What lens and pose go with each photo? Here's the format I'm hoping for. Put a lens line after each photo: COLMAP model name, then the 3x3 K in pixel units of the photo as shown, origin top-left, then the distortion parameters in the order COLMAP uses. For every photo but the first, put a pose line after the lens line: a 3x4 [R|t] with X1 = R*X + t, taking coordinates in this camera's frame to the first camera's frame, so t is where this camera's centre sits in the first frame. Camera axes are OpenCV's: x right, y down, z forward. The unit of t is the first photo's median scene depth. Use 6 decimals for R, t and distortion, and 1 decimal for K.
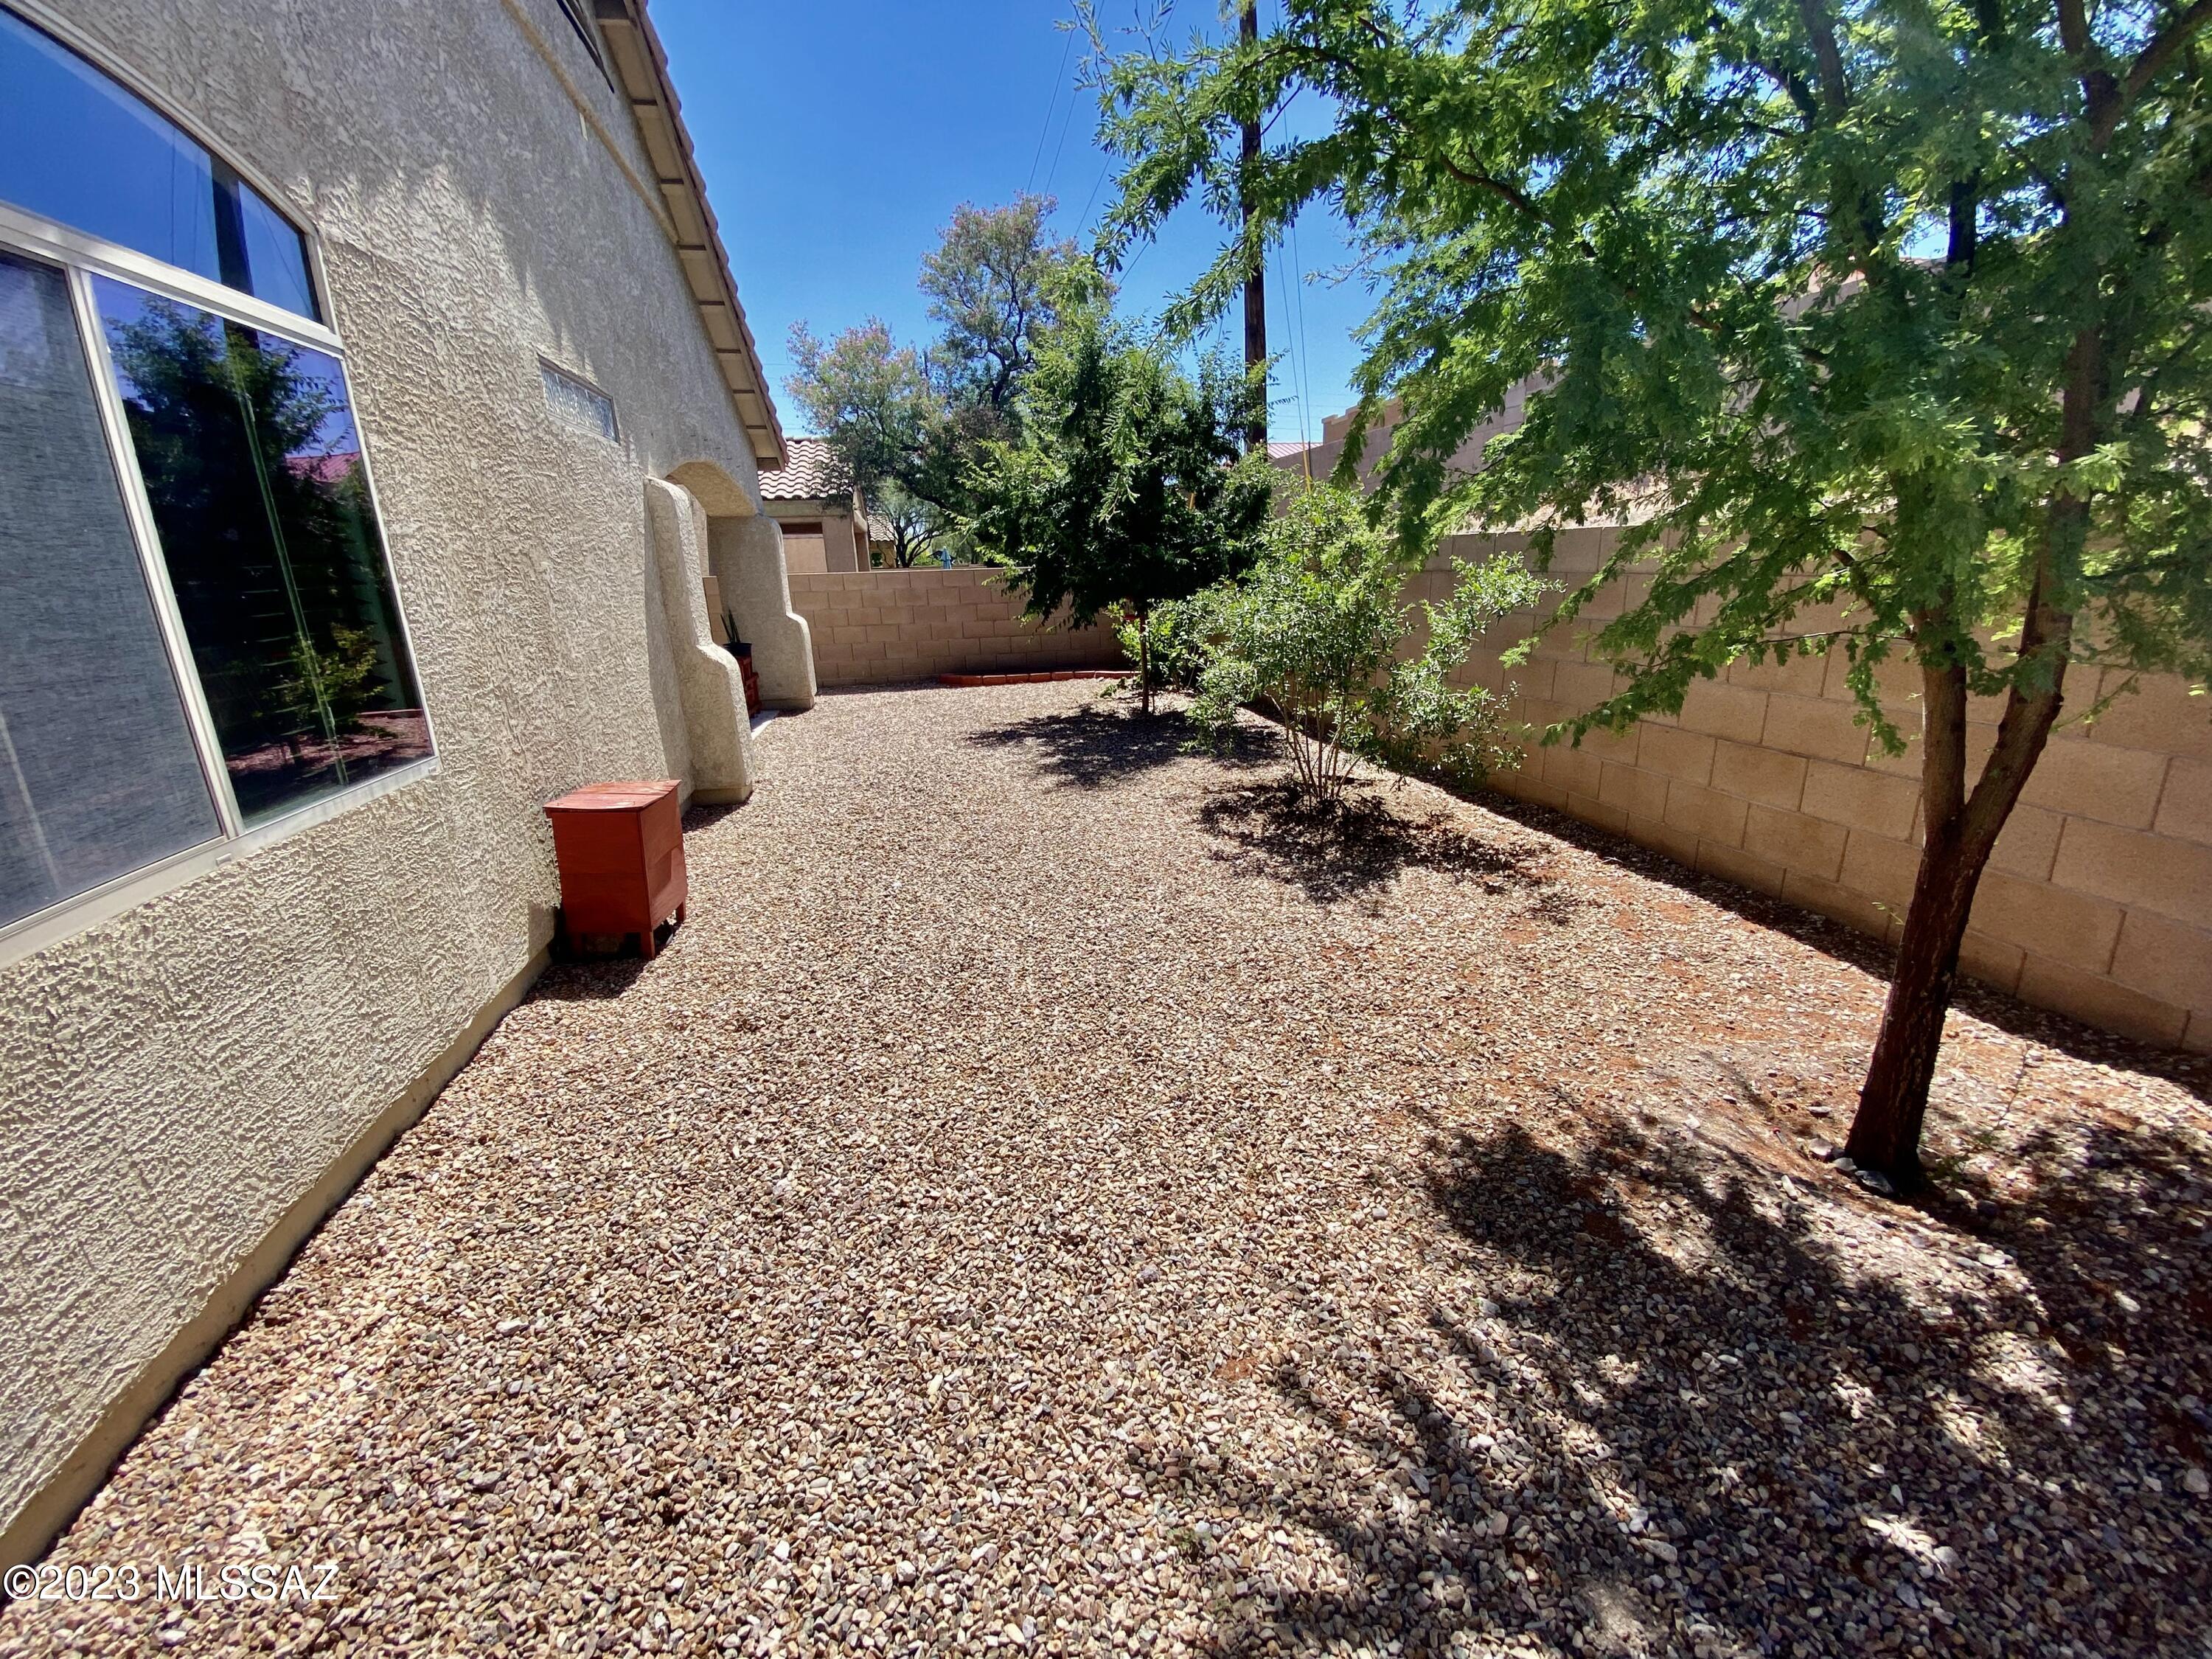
lens RADIAL K [[894.8, 0, 1104.1], [0, 894.8, 824.5], [0, 0, 1]] dist [0.033596, -0.028624]
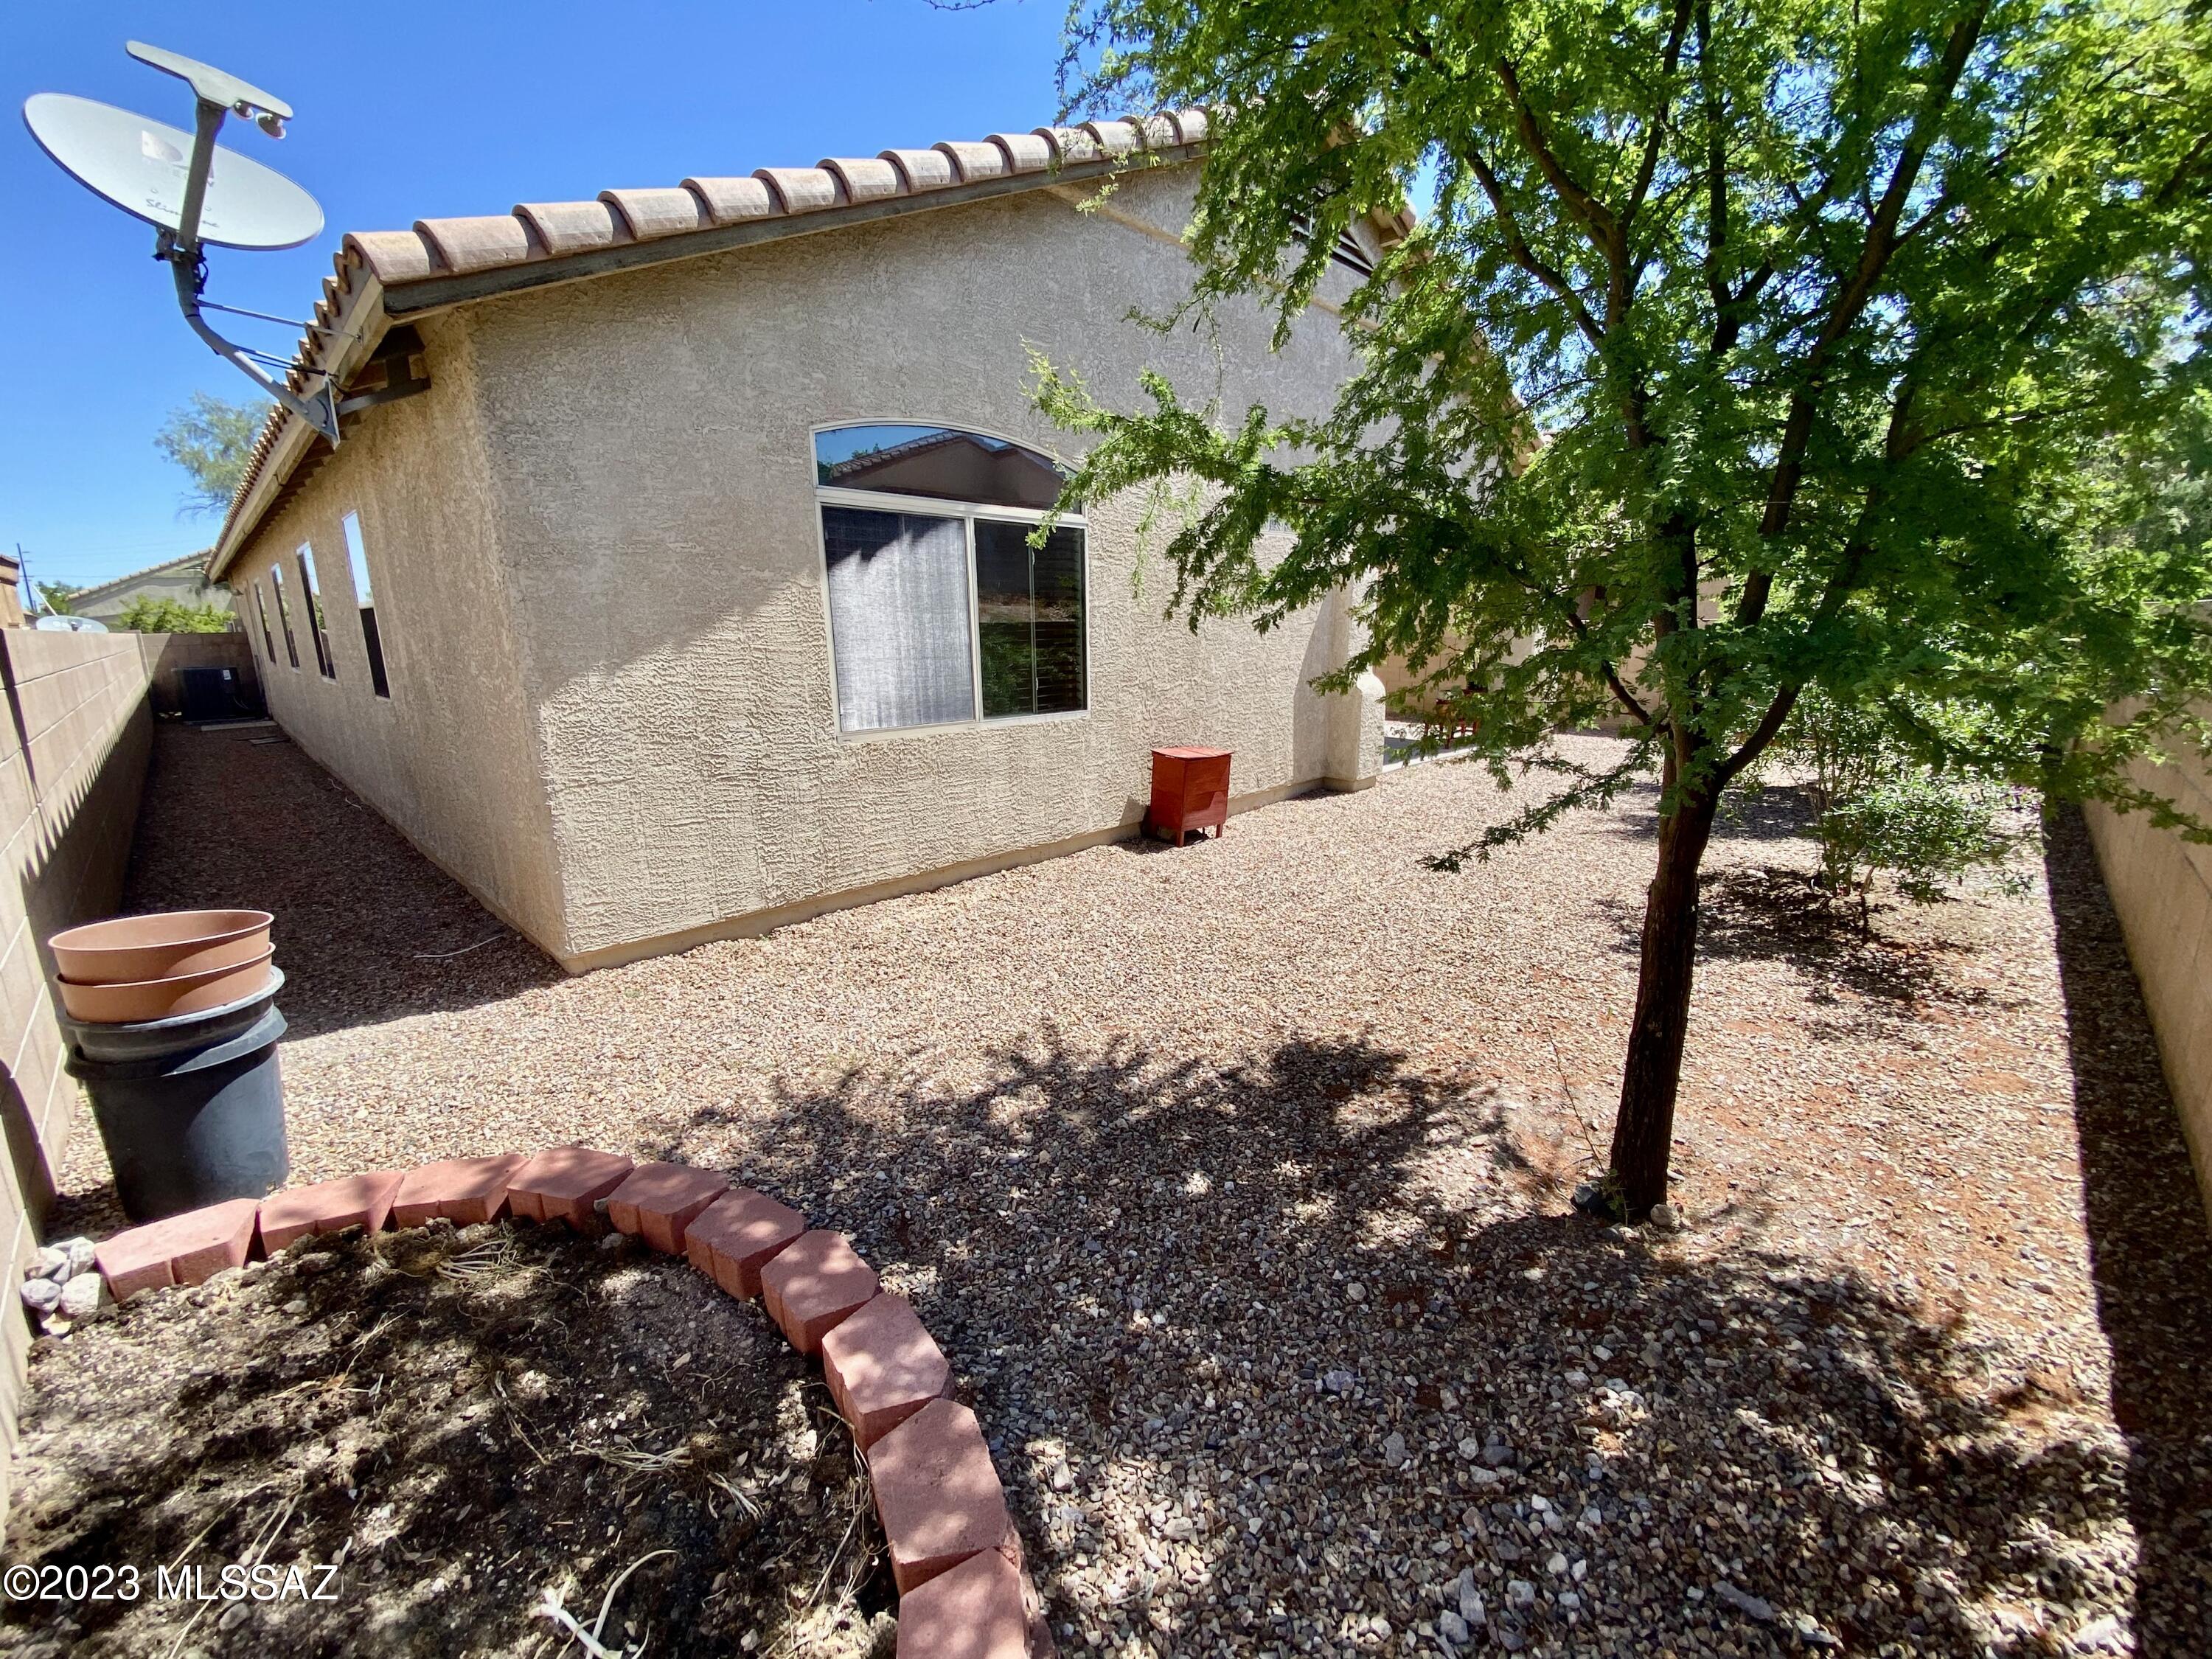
lens RADIAL K [[894.8, 0, 1104.1], [0, 894.8, 824.5], [0, 0, 1]] dist [0.033596, -0.028624]
pose [[0.555690, 0.206821, -0.805254, 0.971313], [-0.238265, 0.967553, 0.084083, -0.002261], [0.796516, 0.145140, 0.586938, -0.150125]]
